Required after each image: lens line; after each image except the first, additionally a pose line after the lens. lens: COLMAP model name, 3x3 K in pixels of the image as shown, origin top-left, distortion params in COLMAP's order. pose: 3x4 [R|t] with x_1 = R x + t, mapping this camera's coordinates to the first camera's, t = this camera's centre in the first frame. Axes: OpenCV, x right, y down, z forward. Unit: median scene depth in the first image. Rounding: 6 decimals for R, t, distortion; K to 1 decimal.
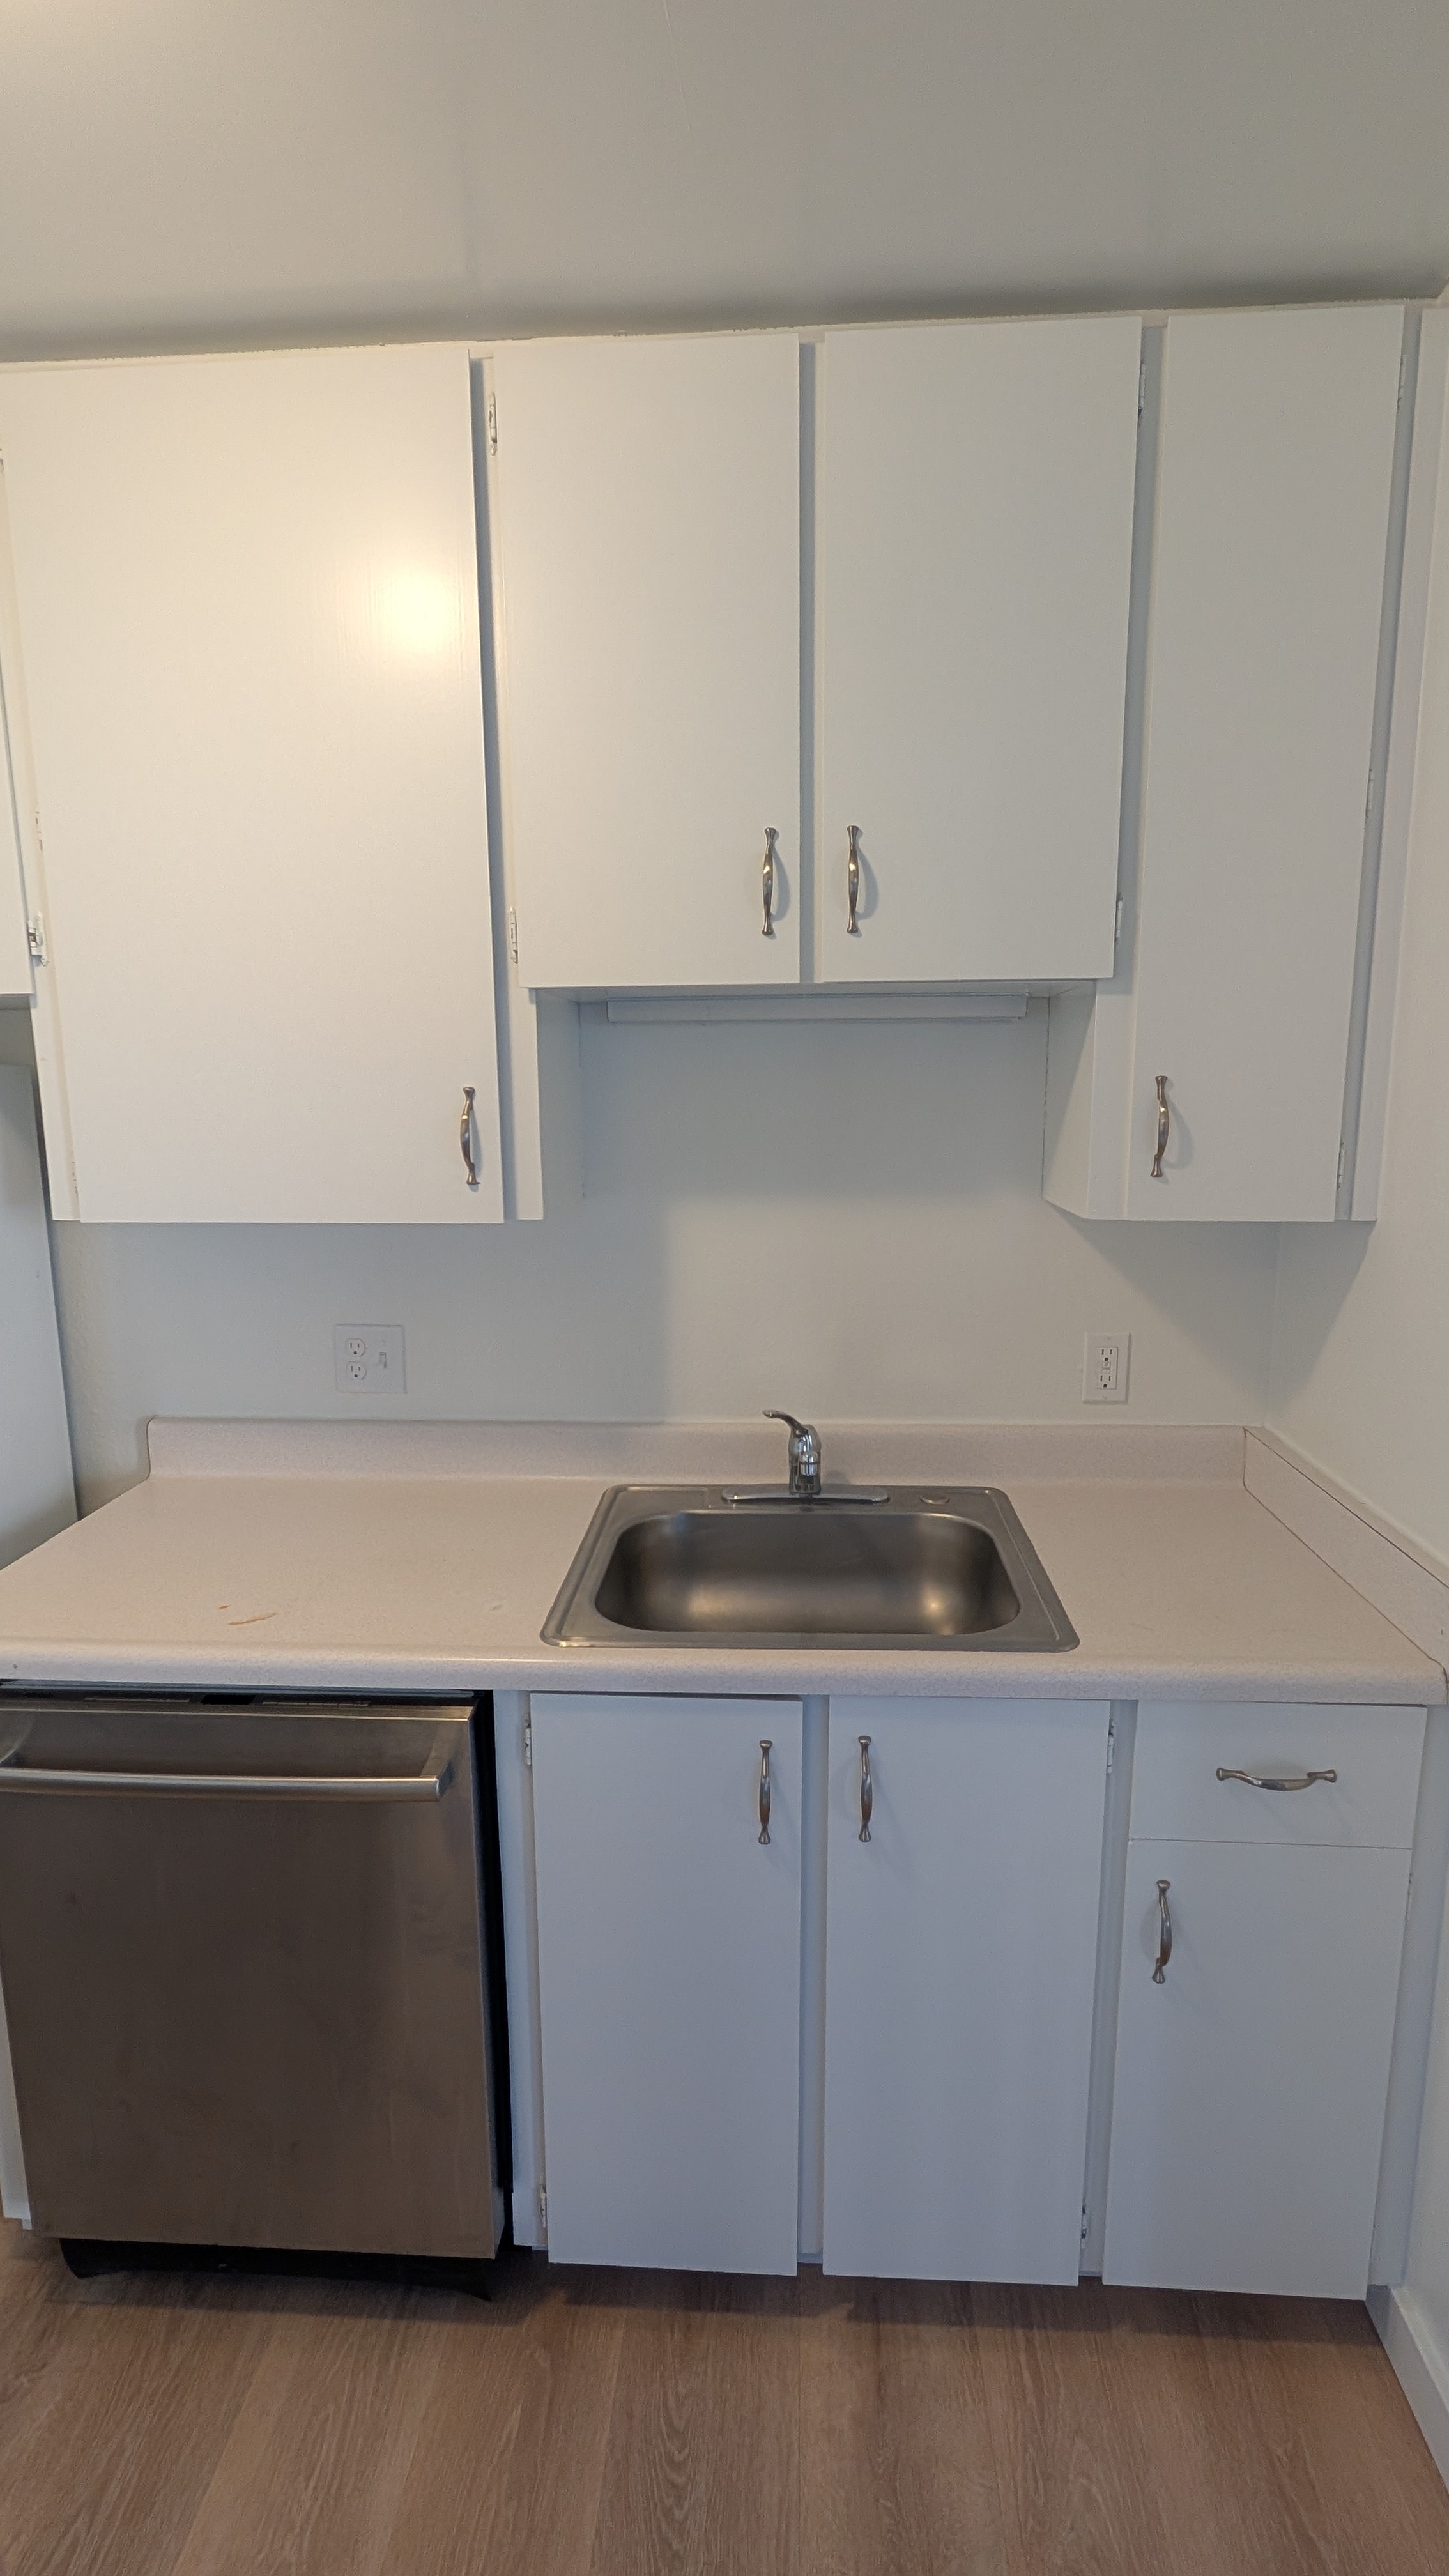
lens RADIAL K [[1206.0, 0, 724.5], [0, 1206.0, 1288.0], [0, 0, 1]] dist [-0.000813, -0.000069]
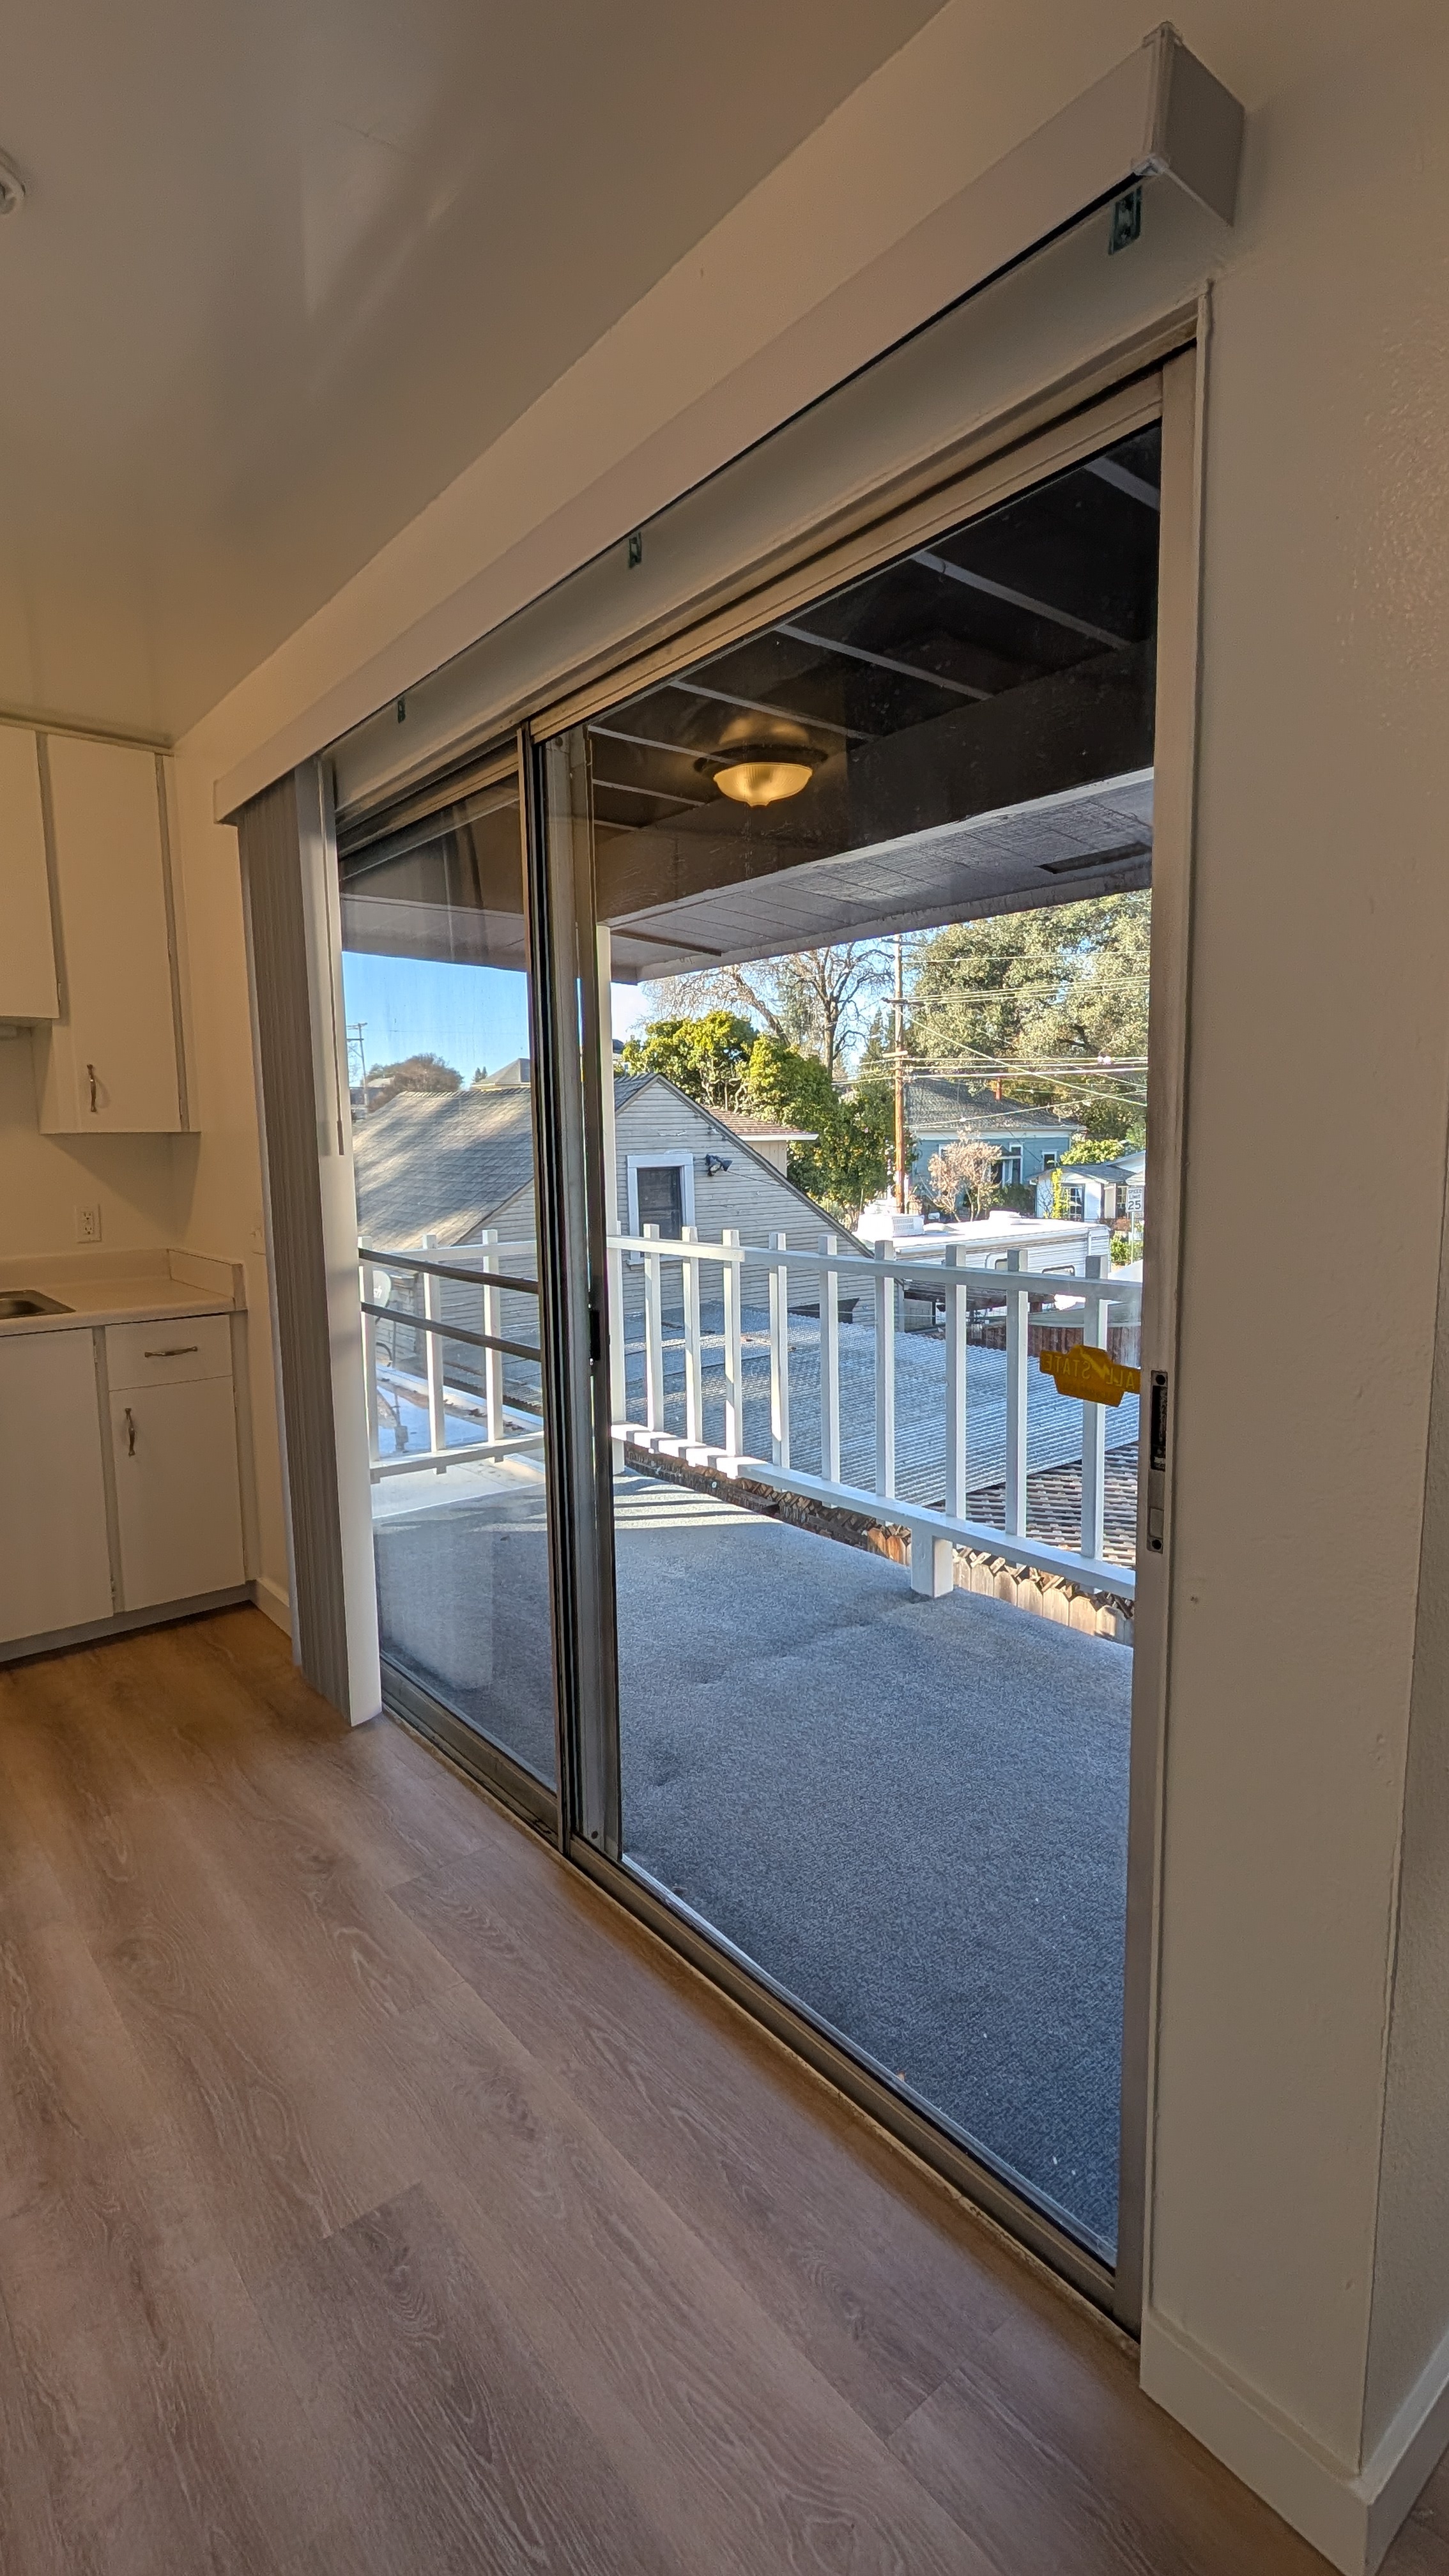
lens RADIAL K [[1206.0, 0, 724.5], [0, 1206.0, 1288.0], [0, 0, 1]] dist [-0.000813, -0.000069]
pose [[0.733235, -0.088485, 0.674193, -0.308334], [0.124390, 0.992220, -0.005059, 0.388574], [-0.668501, 0.087573, 0.738538, -1.375451]]
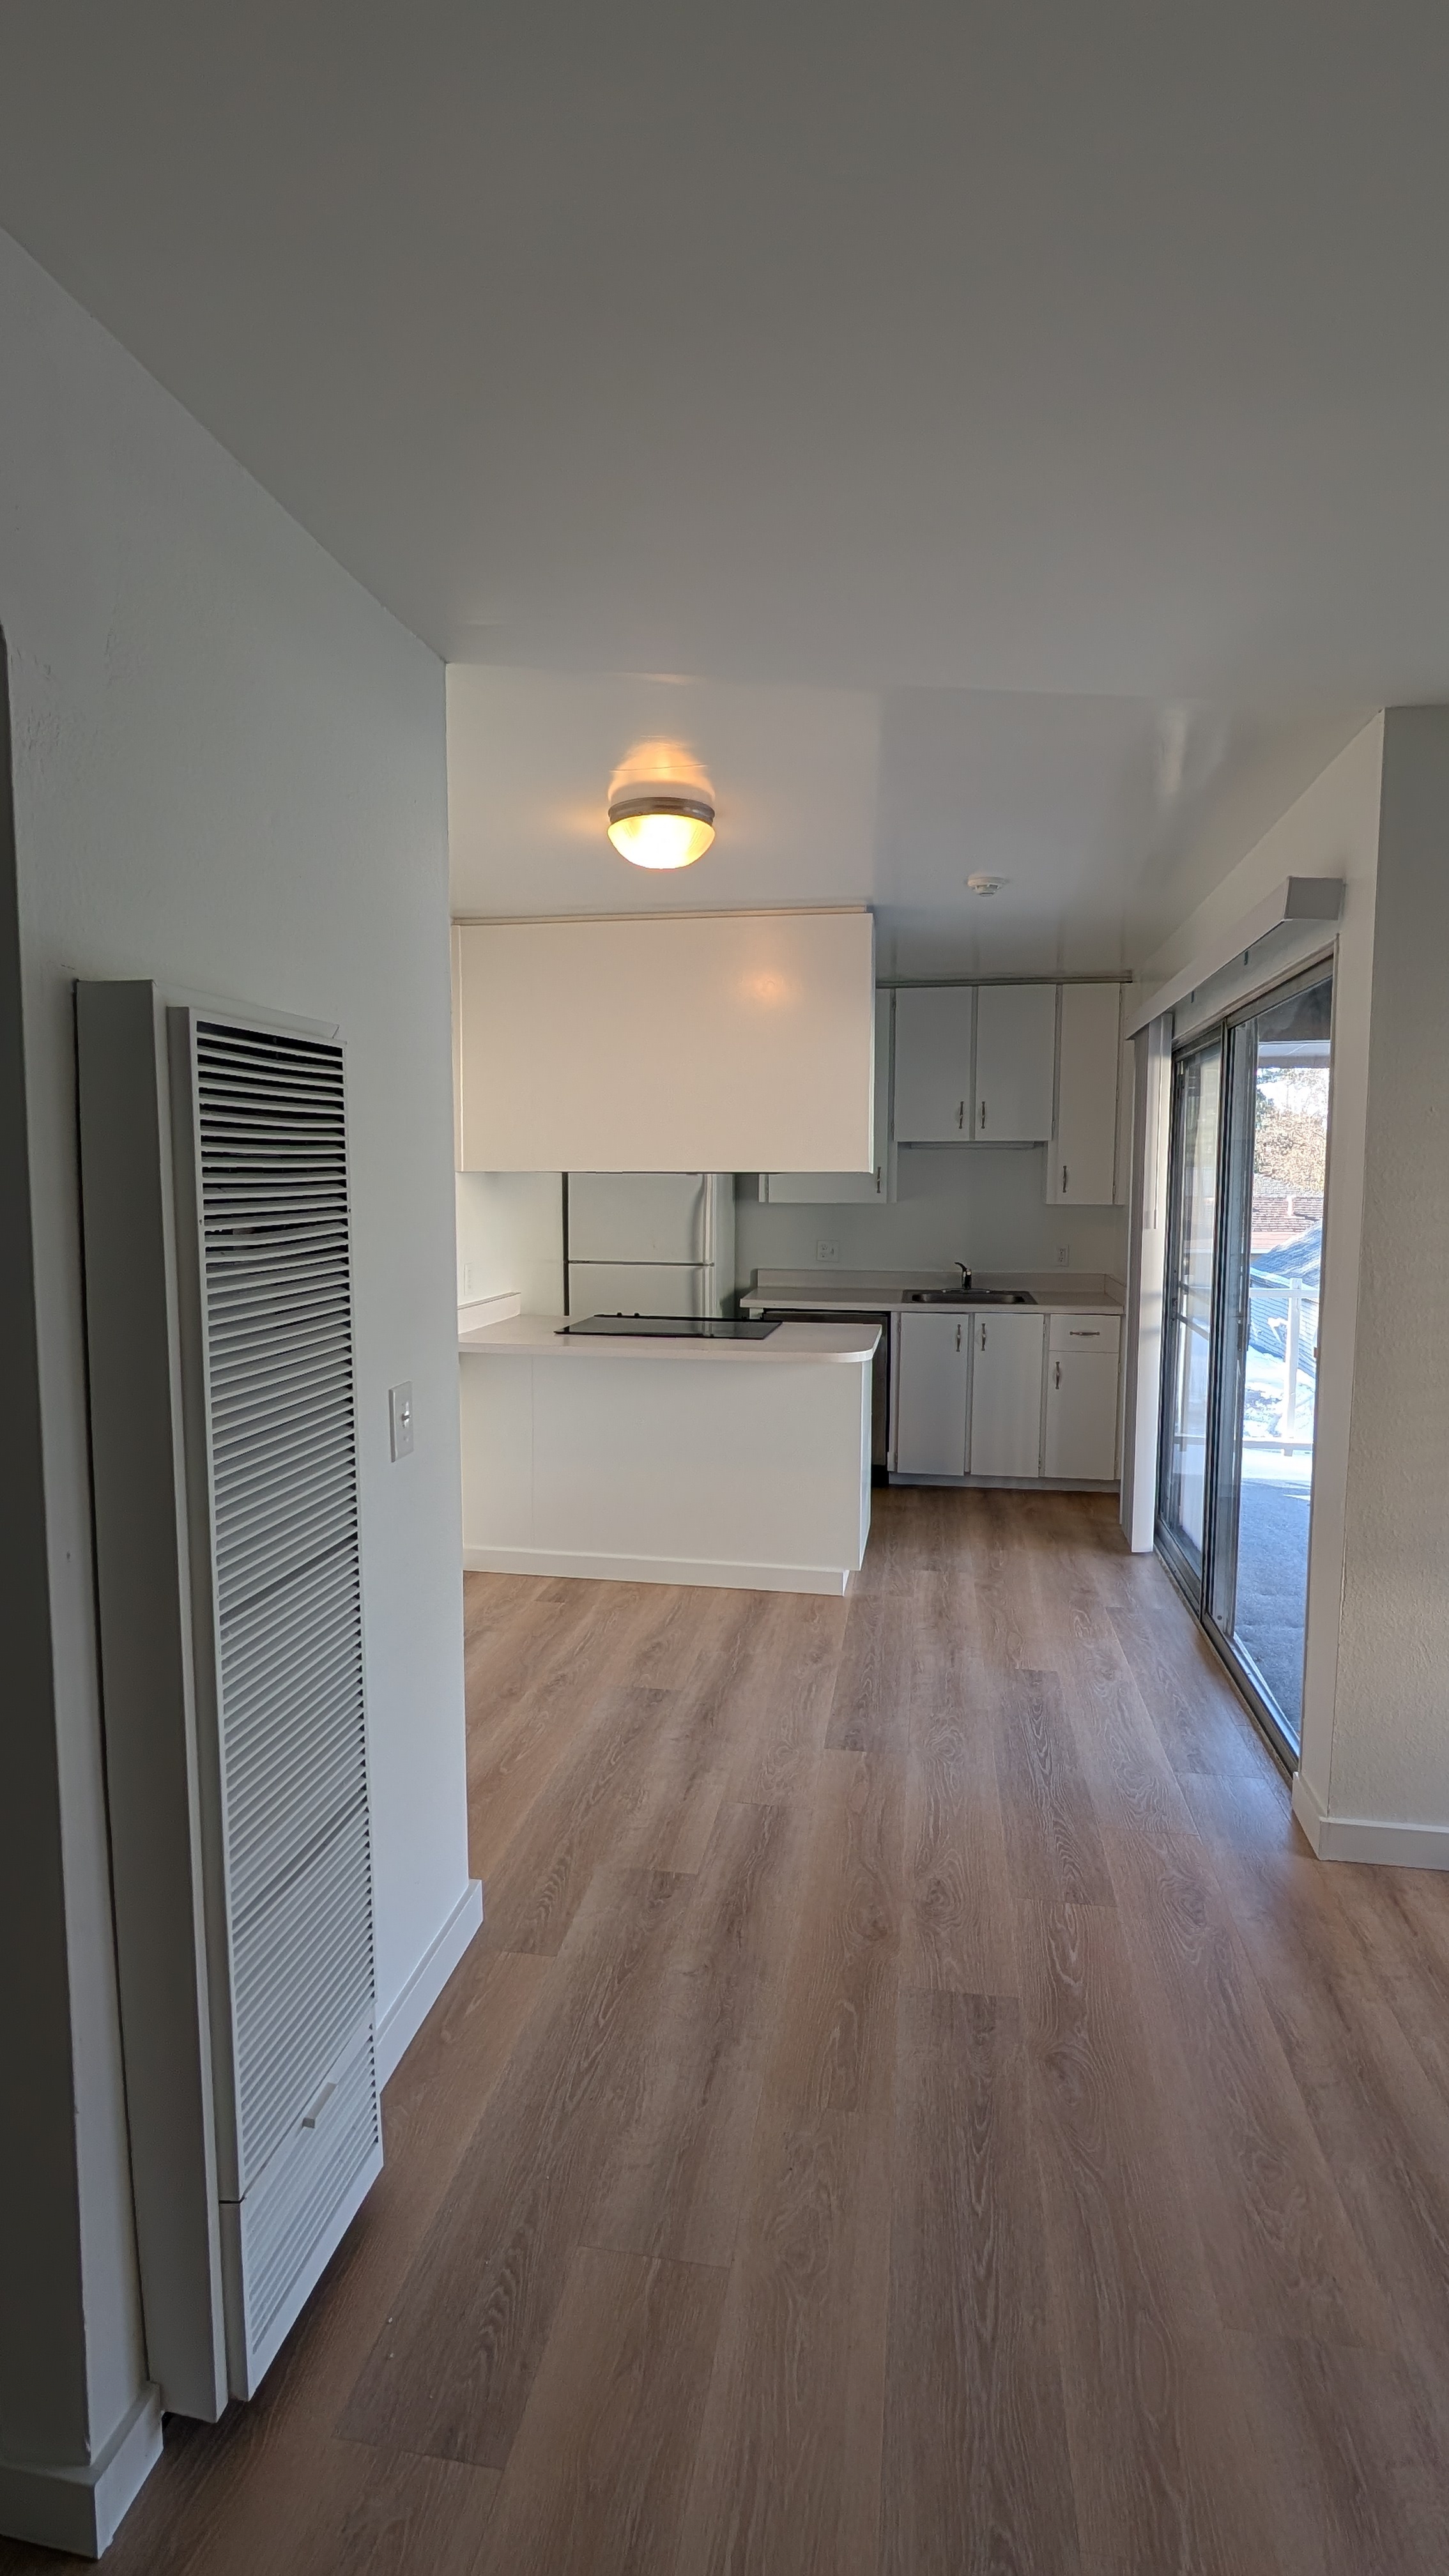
lens RADIAL K [[1206.0, 0, 724.5], [0, 1206.0, 1288.0], [0, 0, 1]] dist [-0.000813, -0.000069]
pose [[0.993945, 0.021089, -0.107833, -0.296380], [-0.029104, 0.996885, -0.073300, 0.534258], [0.105952, 0.075994, 0.991463, -2.939782]]
